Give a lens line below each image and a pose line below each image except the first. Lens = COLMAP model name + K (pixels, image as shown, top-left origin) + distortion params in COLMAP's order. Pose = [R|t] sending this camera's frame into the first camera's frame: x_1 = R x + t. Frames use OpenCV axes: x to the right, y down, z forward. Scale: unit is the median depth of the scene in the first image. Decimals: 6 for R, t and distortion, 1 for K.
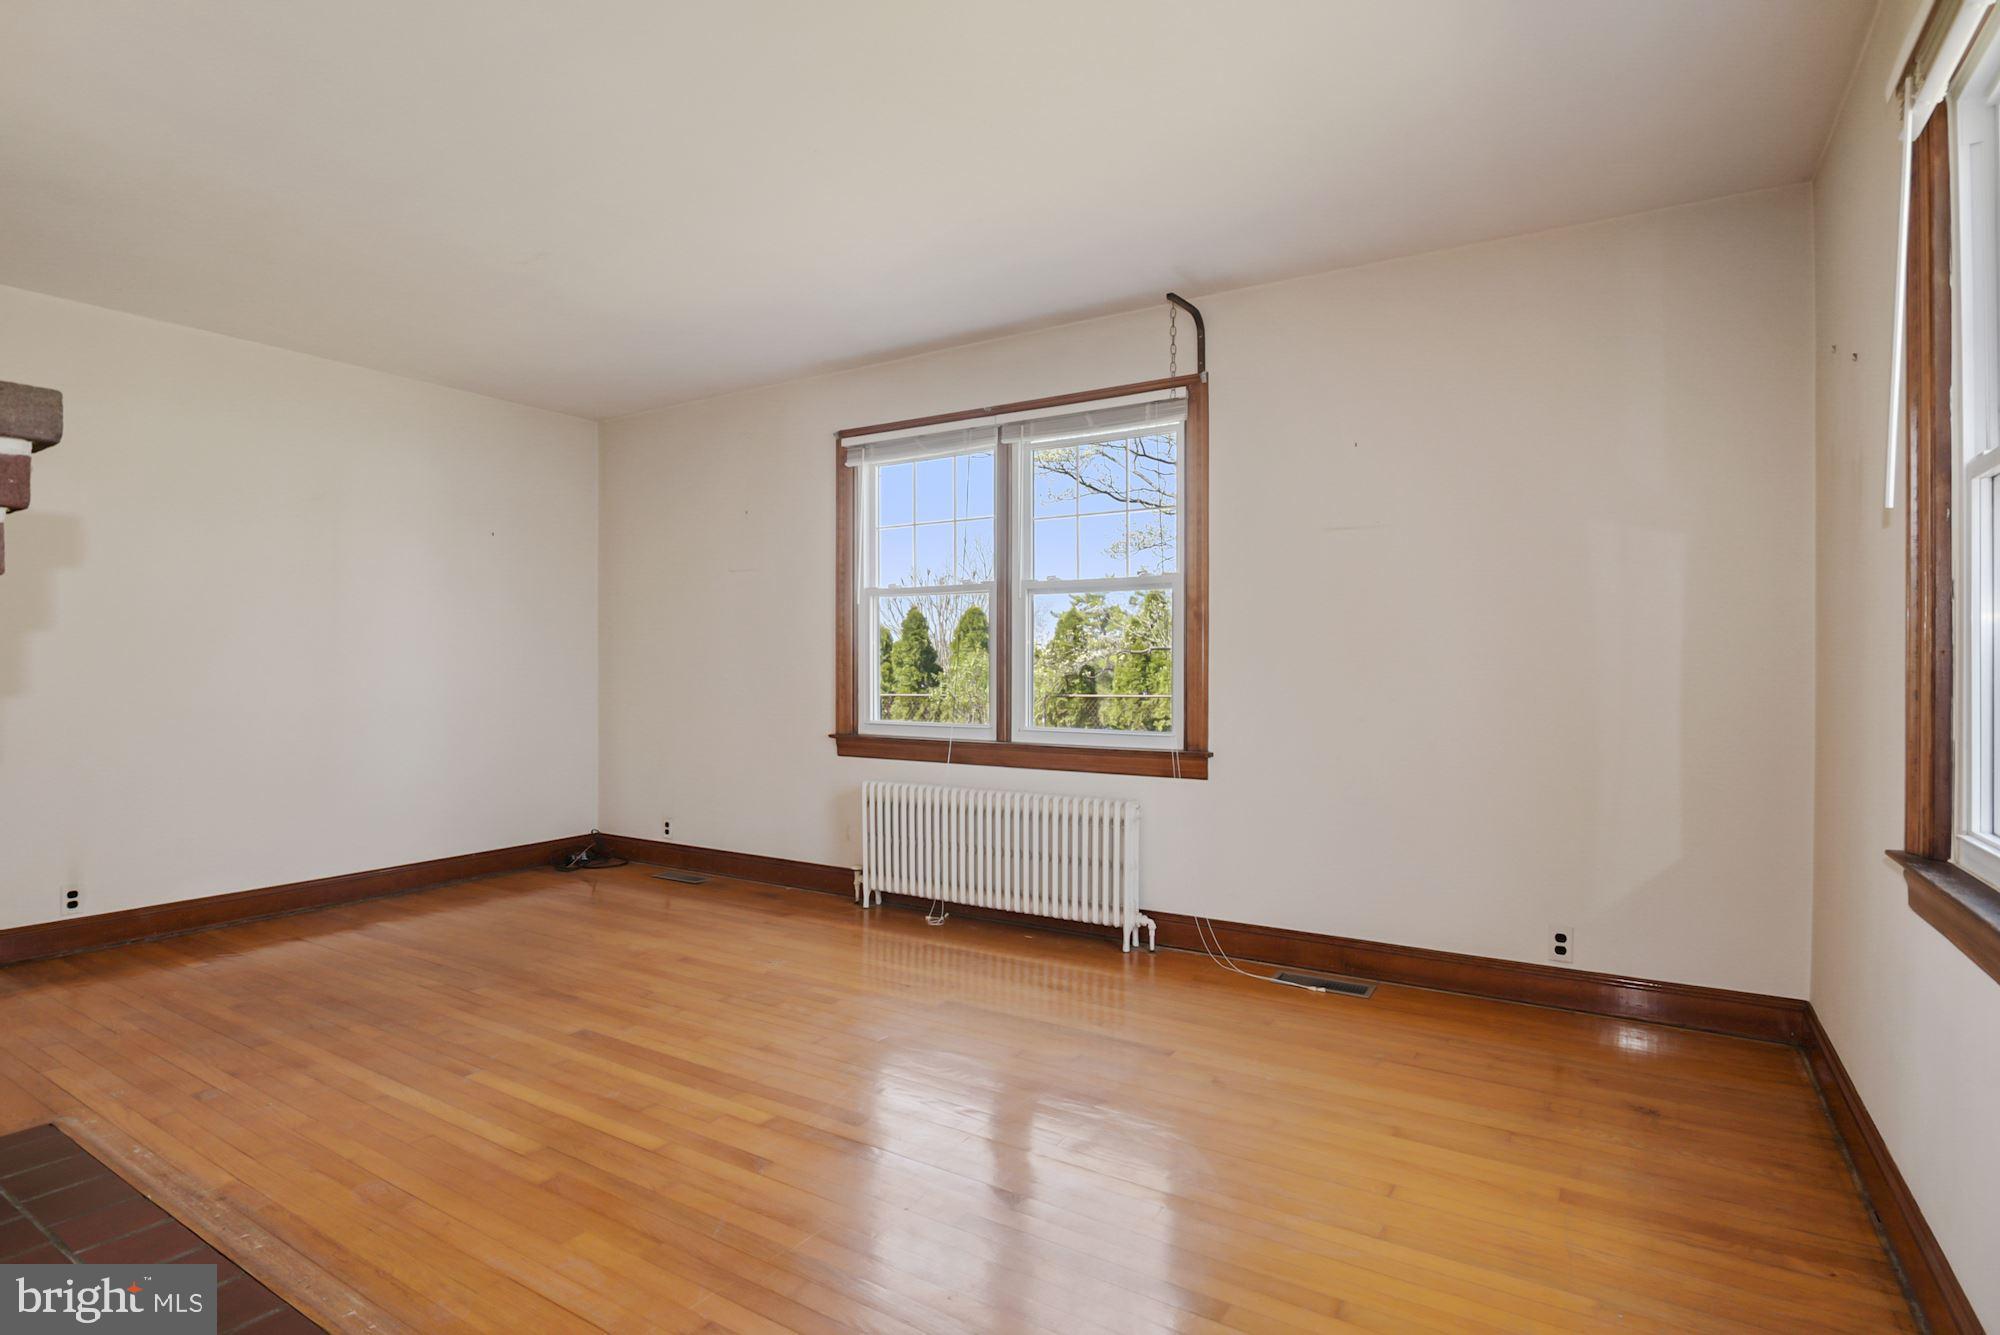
lens RADIAL K [[1003.8, 0, 1006.0], [0, 1003.8, 662.7], [0, 0, 1]] dist [-0.010143, -0.001374]
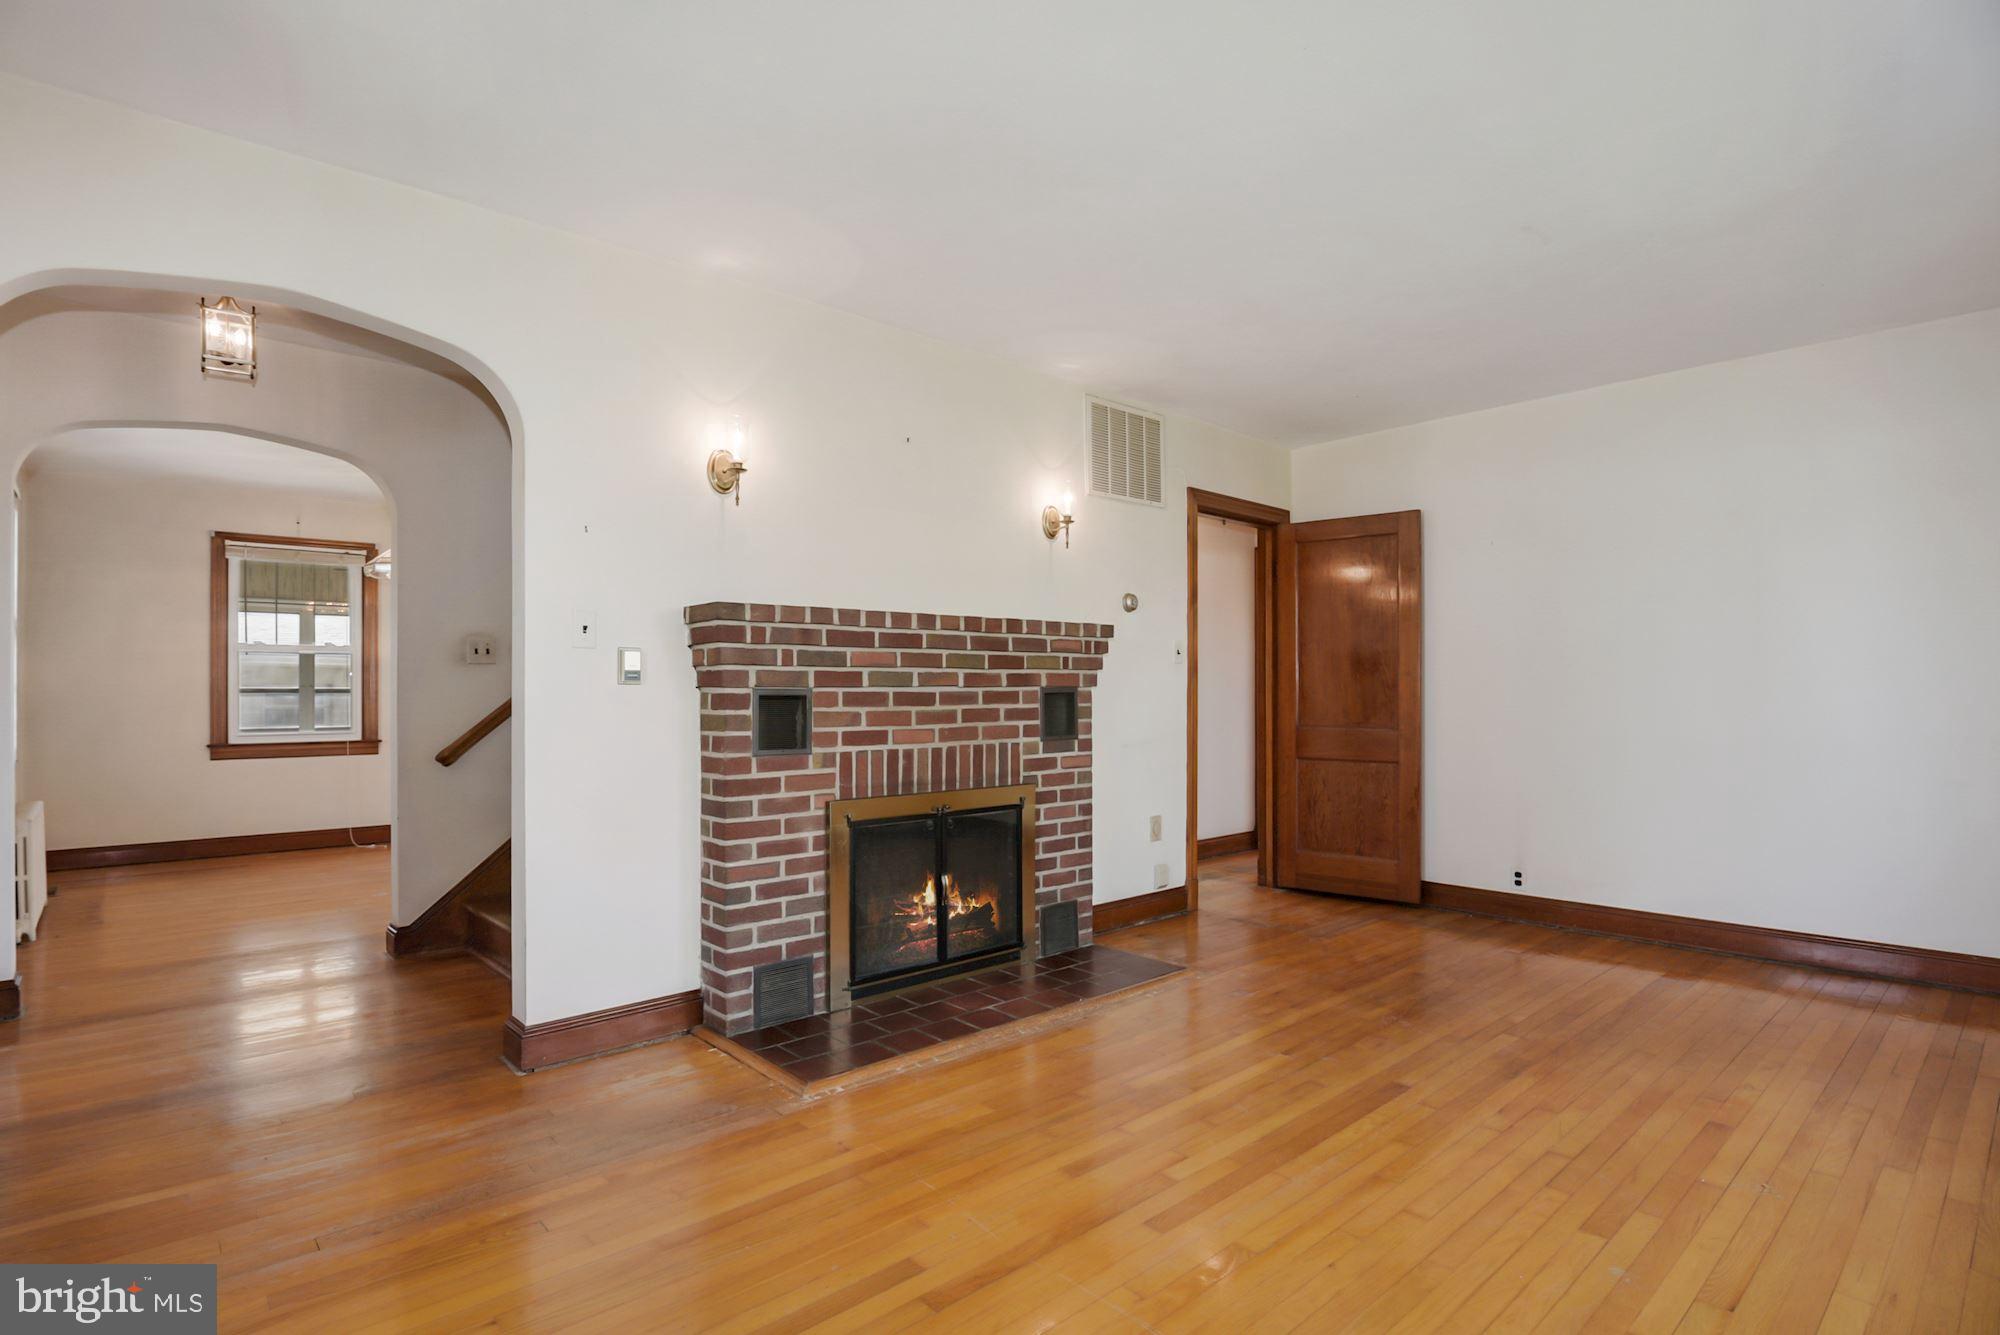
lens RADIAL K [[996.9, 0, 1000.2], [0, 996.9, 683.3], [0, 0, 1]] dist [-0.016532, -0.000417]
pose [[-0.257094, -0.008252, -0.966351, 0.559183], [-0.000180, 0.999964, -0.008491, 0.000059], [0.966386, -0.002009, -0.257086, 0.854682]]
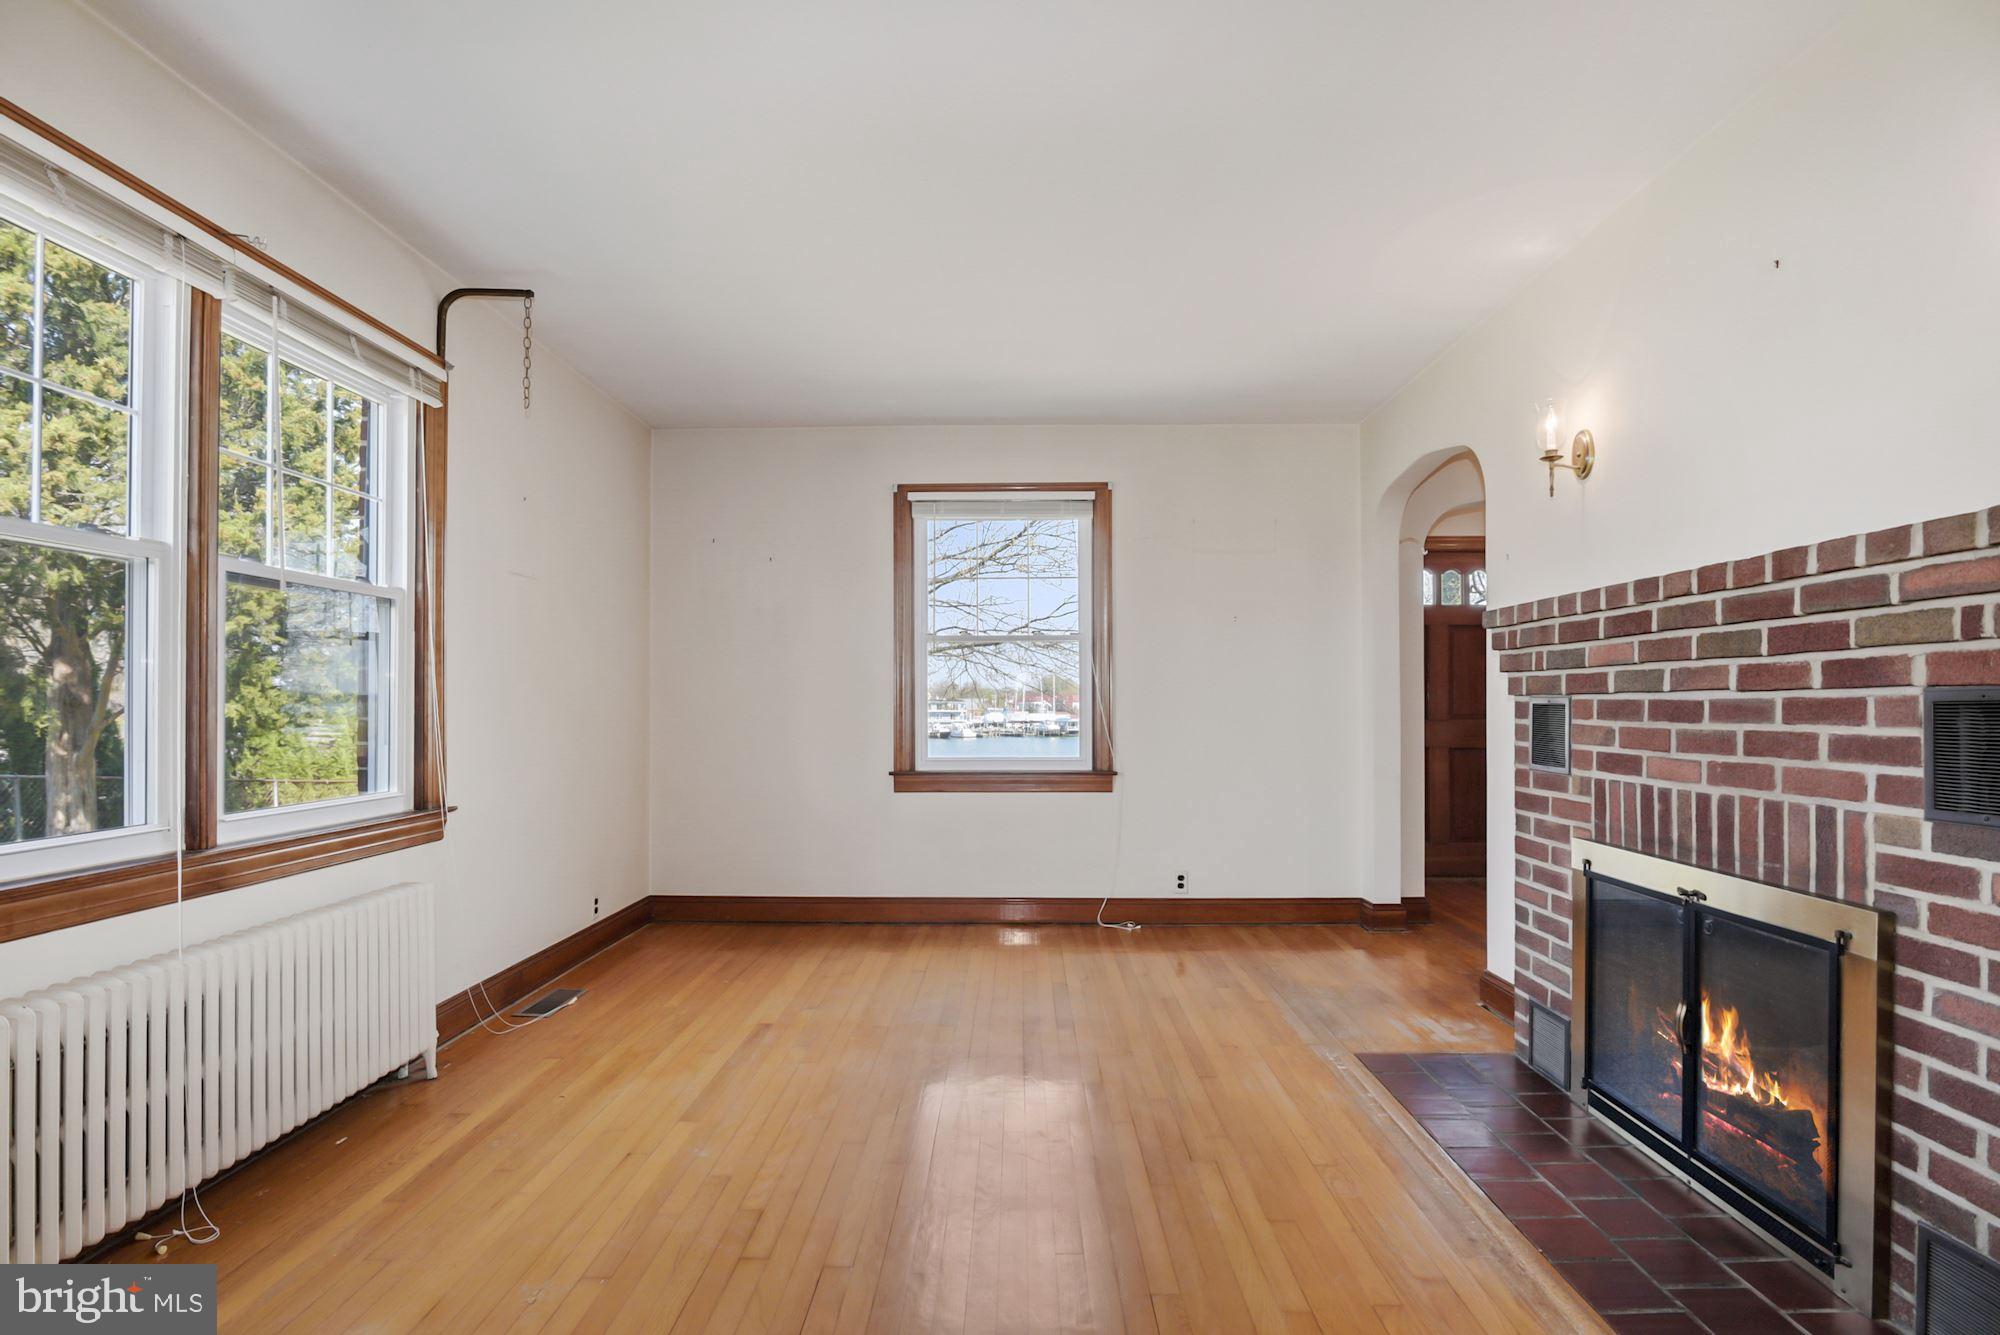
lens RADIAL K [[996.9, 0, 1000.2], [0, 996.9, 683.3], [0, 0, 1]] dist [-0.016532, -0.000417]
pose [[-0.519420, 0.019539, 0.854296, -0.963827], [0.007961, 0.999806, -0.018027, -0.002974], [-0.854482, -0.002562, -0.519474, 1.283877]]
